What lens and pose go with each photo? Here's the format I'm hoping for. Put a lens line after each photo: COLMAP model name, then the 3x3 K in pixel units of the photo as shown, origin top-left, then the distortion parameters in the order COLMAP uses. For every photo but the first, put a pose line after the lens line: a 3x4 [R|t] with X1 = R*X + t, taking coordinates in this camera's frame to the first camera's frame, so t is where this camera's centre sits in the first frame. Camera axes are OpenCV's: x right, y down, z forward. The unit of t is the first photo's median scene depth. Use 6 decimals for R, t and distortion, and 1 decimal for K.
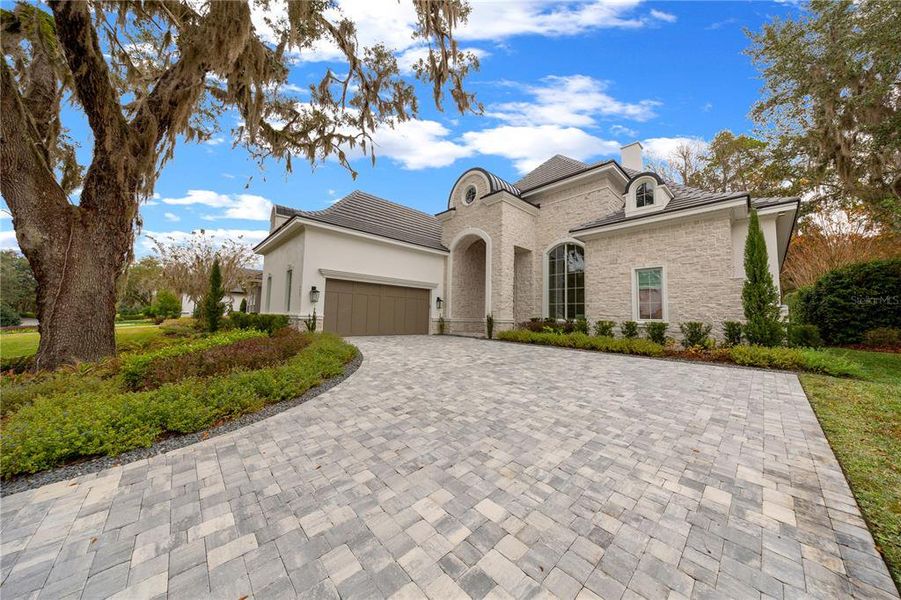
lens RADIAL K [[287.2, 0, 445.5], [0, 287.2, 297.7], [0, 0, 1]] dist [-0.006300, -0.000109]
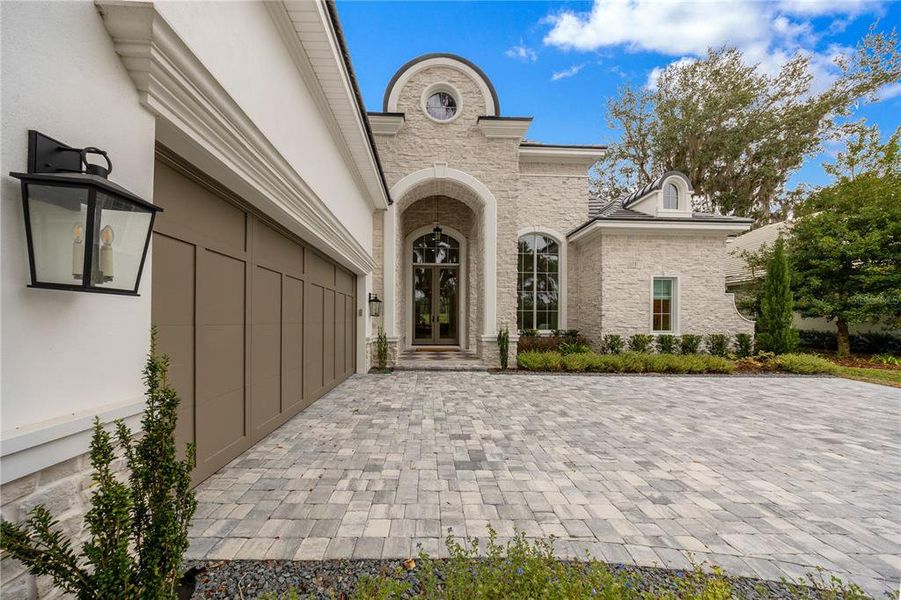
lens RADIAL K [[301.3, 0, 441.7], [0, 301.3, 320.3], [0, 0, 1]] dist [-0.000371, -0.000305]
pose [[0.629237, -0.004877, 0.777198, -0.403225], [-0.043414, 0.998198, 0.041413, 0.022002], [-0.776000, -0.059800, 0.627892, 0.727871]]
